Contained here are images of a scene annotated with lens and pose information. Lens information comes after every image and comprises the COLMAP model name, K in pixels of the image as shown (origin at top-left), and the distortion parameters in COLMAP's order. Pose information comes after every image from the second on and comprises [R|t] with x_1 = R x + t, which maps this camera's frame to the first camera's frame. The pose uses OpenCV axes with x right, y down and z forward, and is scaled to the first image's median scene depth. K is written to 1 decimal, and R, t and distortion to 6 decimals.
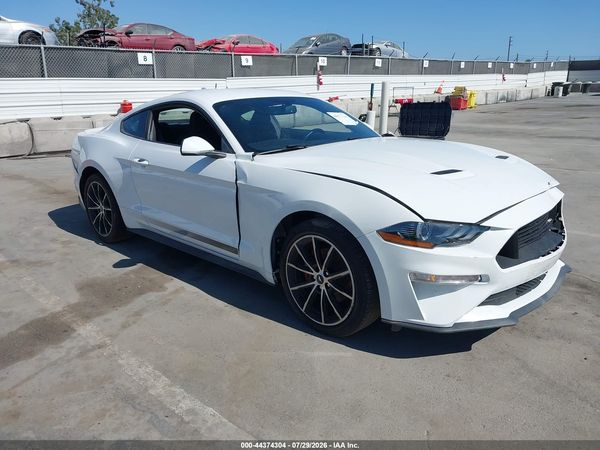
lens RADIAL K [[472.2, 0, 301.8], [0, 472.2, 227.0], [0, 0, 1]] dist [0.013081, -0.020329]
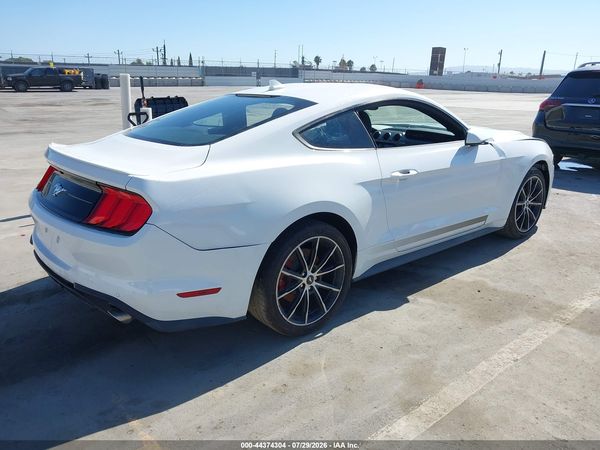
lens RADIAL K [[472.2, 0, 300.3], [0, 472.2, 224.7], [0, 0, 1]] dist [0.013081, -0.020329]
pose [[0.101165, -0.269463, 0.957682, -1.113490], [0.263279, 0.935553, 0.235425, -0.284057], [-0.959401, 0.228321, 0.165589, 1.019516]]
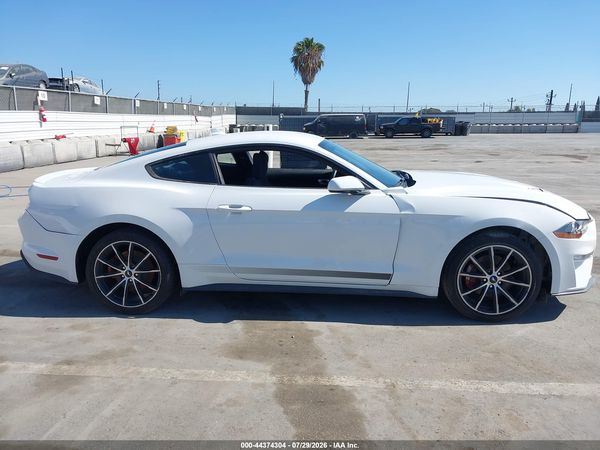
lens RADIAL K [[472.2, 0, 297.9], [0, 472.2, 229.8], [0, 0, 1]] dist [0.013081, -0.020329]
pose [[0.771070, -0.117498, 0.625816, -0.790177], [0.161806, 0.986722, -0.014103, -0.061767], [-0.615849, 0.112135, 0.779843, 0.206866]]
